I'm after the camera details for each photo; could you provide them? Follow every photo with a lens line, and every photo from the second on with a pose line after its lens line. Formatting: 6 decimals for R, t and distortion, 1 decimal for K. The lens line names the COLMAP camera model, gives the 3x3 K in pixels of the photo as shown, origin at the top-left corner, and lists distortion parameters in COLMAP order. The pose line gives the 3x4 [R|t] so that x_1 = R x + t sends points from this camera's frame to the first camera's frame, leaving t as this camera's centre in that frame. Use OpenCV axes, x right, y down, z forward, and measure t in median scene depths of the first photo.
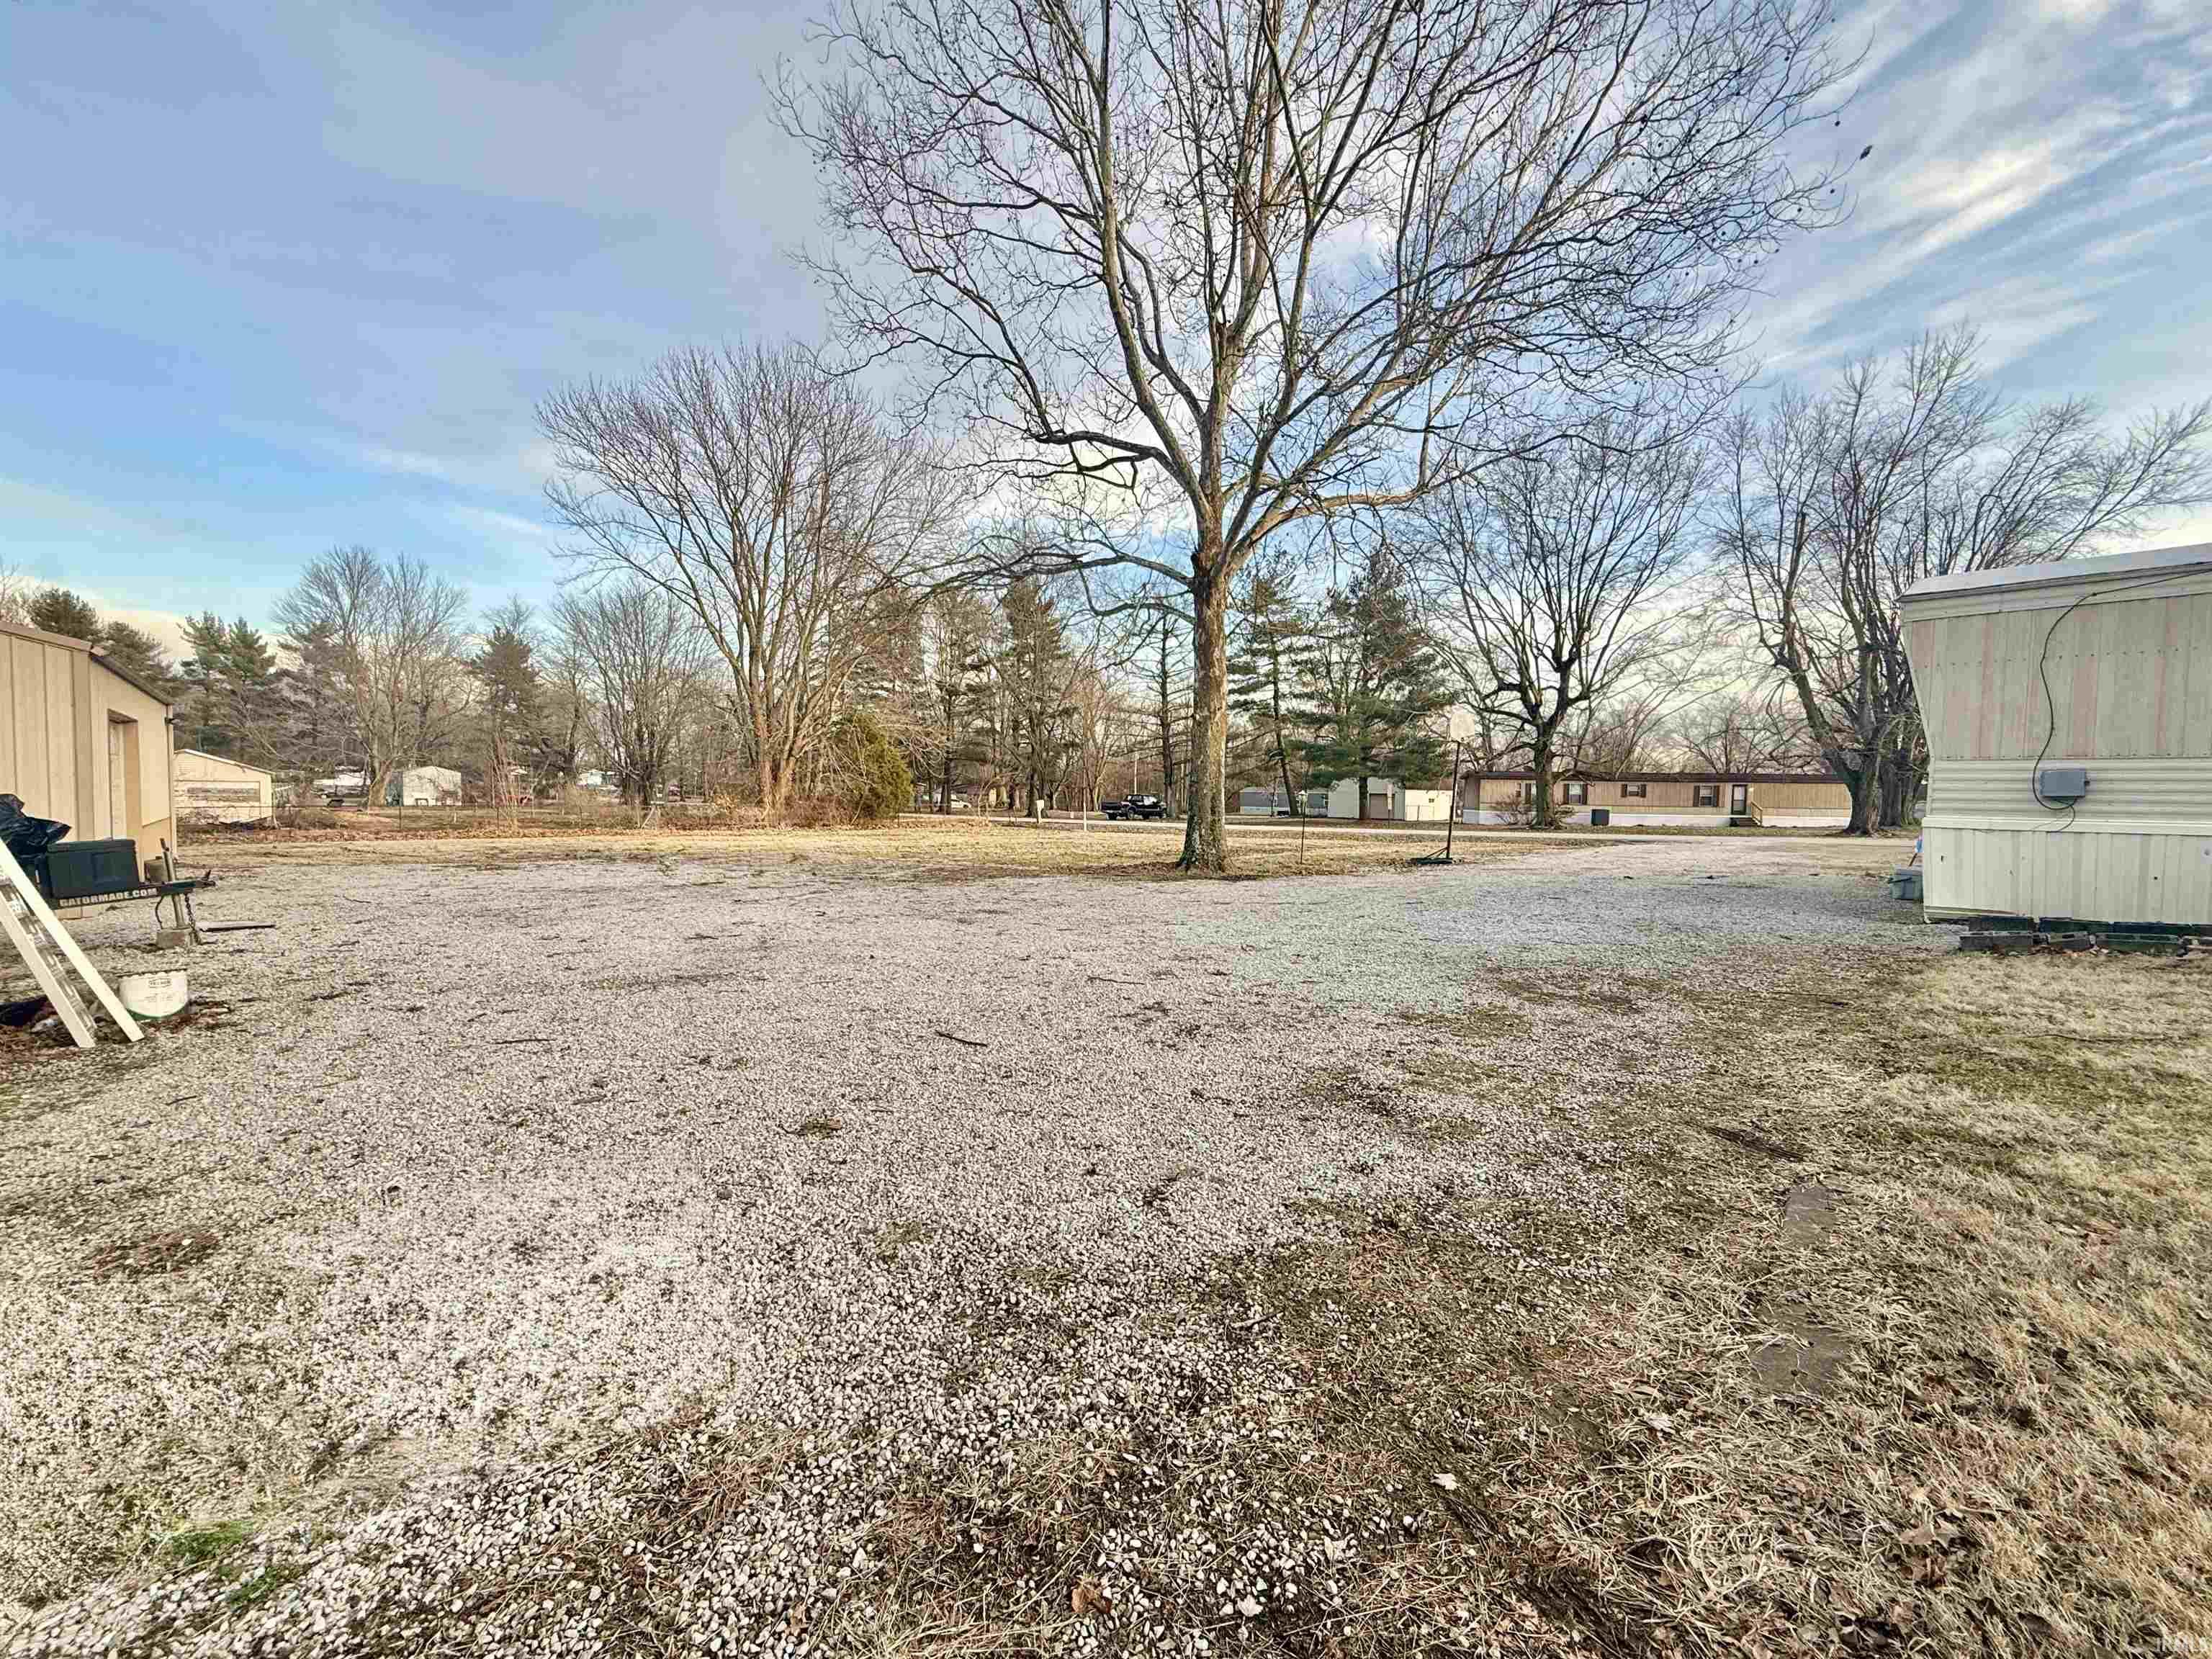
lens RADIAL K [[876.9, 0, 1100.7], [0, 876.9, 827.4], [0, 0, 1]] dist [-0.000547, -0.000838]
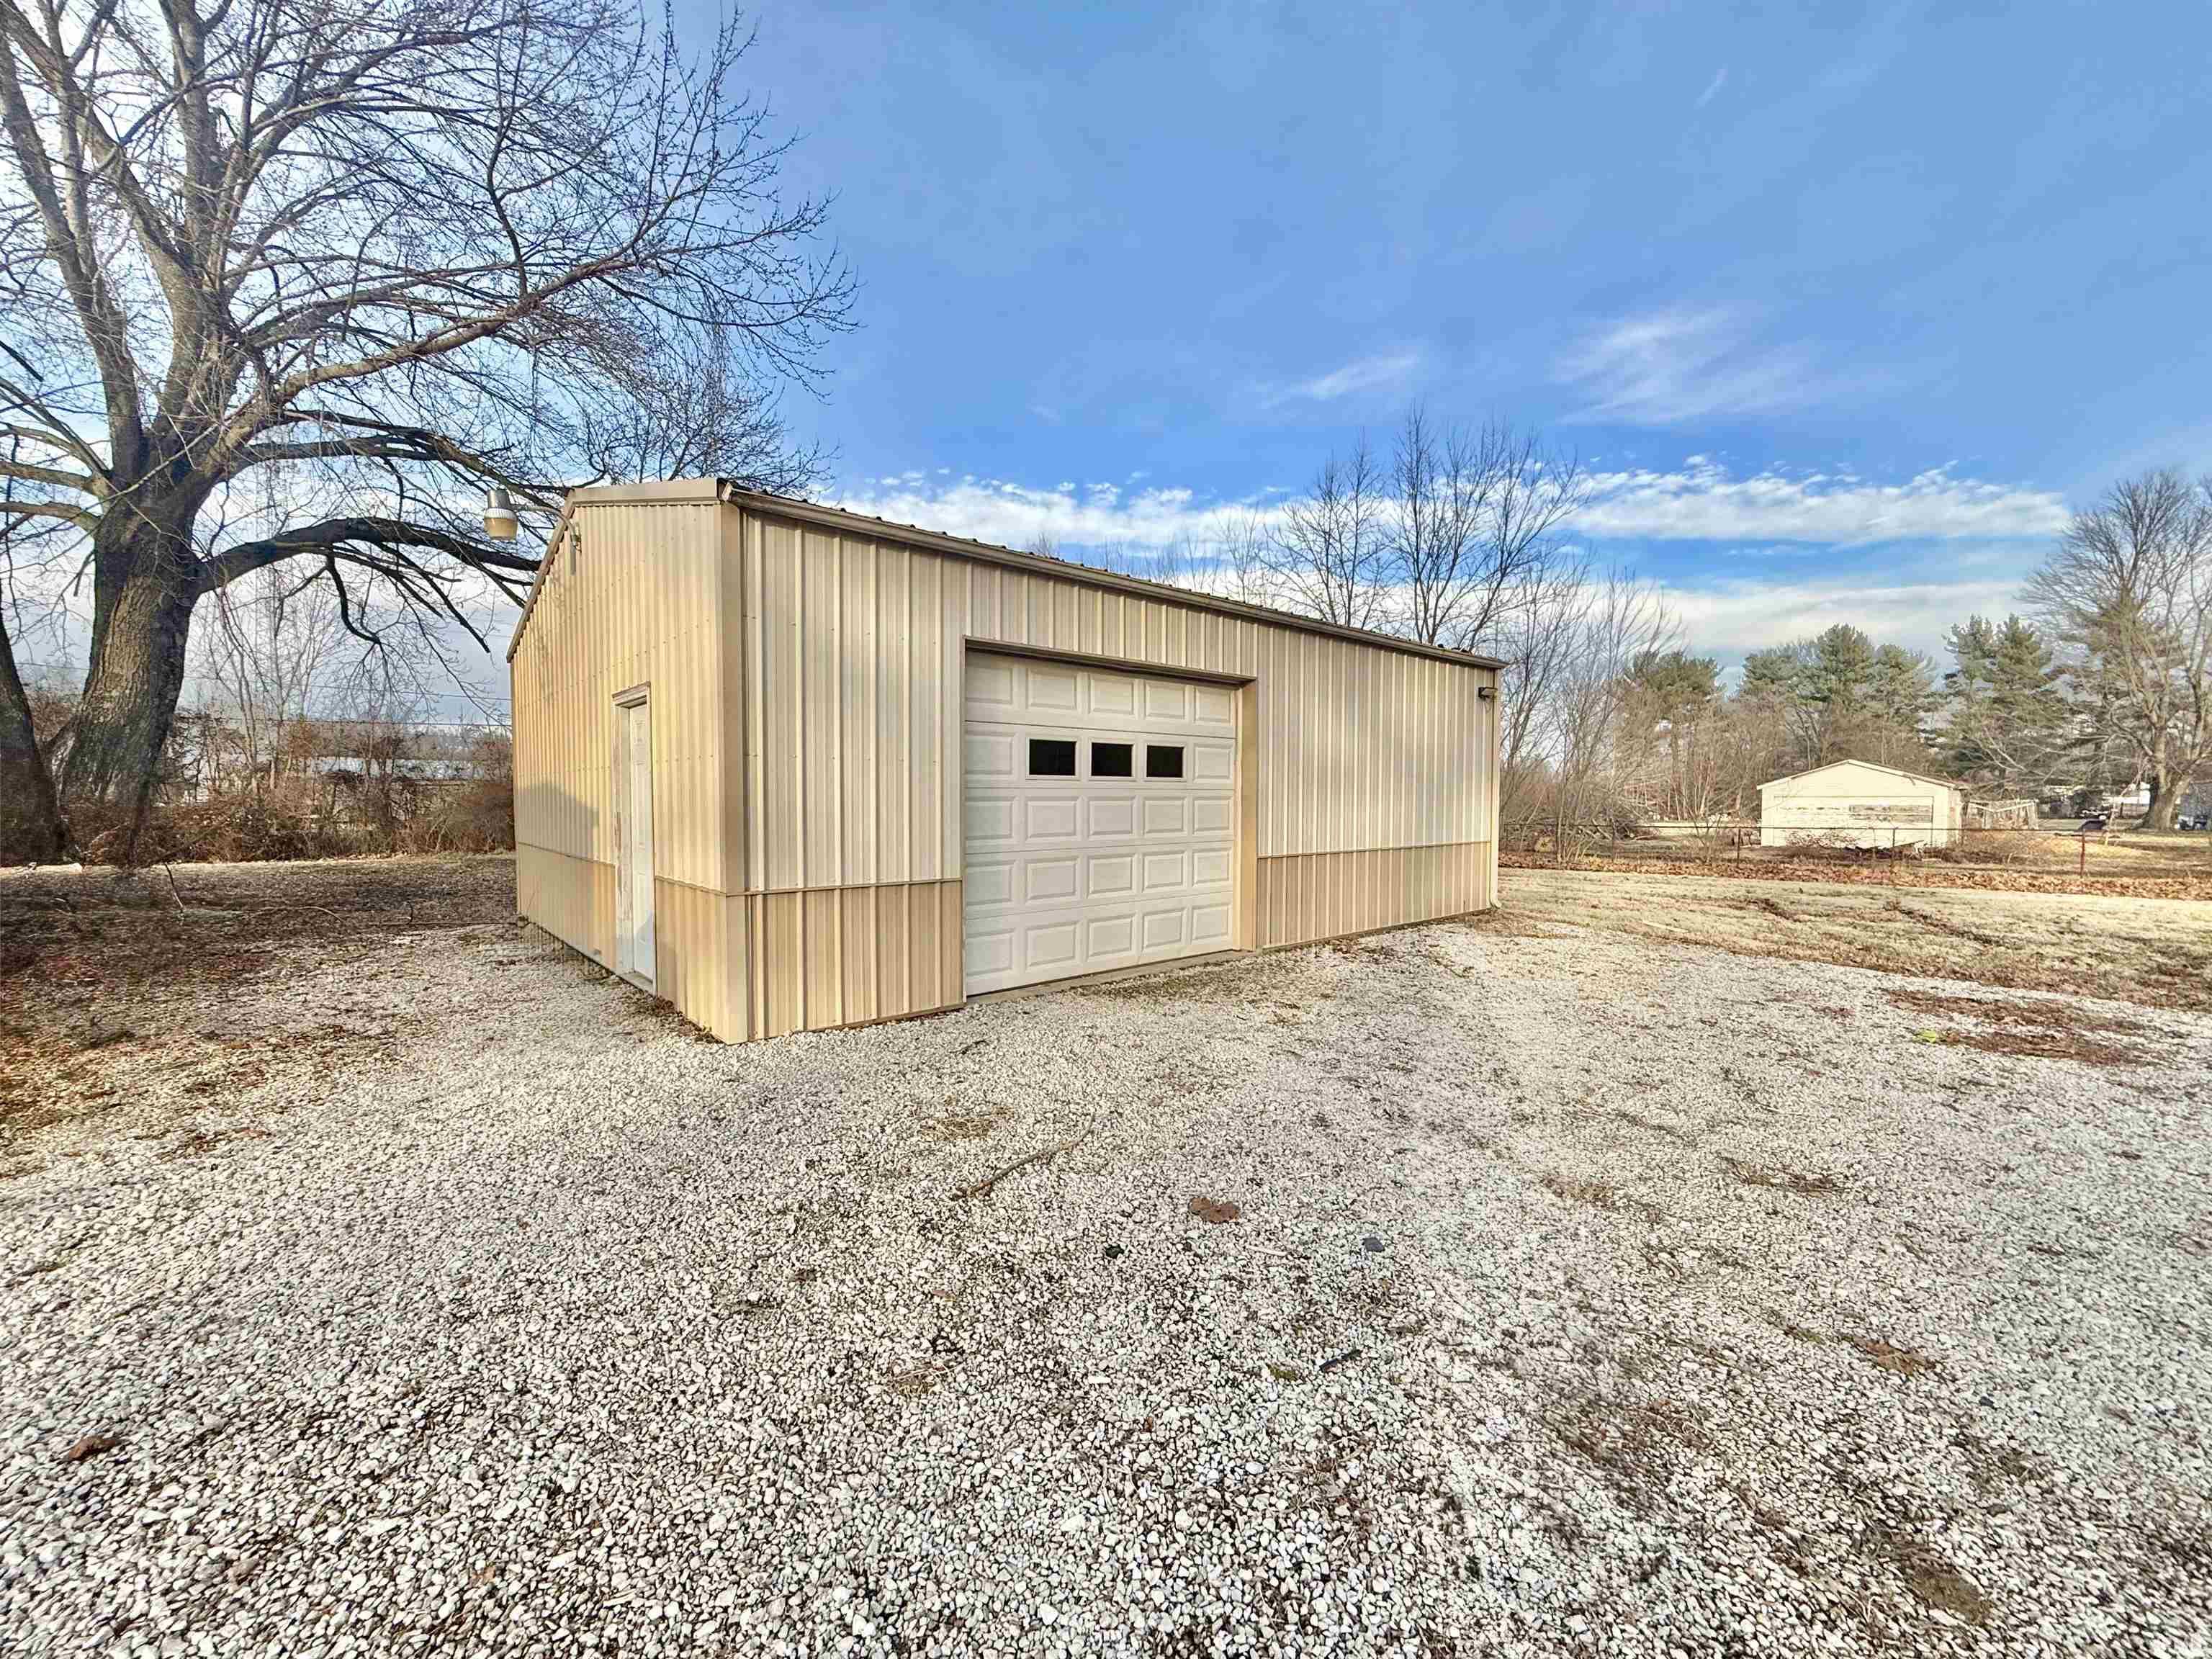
lens RADIAL K [[876.9, 0, 1098.0], [0, 876.9, 835.8], [0, 0, 1]] dist [-0.000547, -0.000838]
pose [[-0.033775, 0.029387, -0.998997, -0.063060], [-0.043020, 0.998598, 0.030830, -0.003919], [0.998503, 0.044018, -0.032464, 0.120289]]
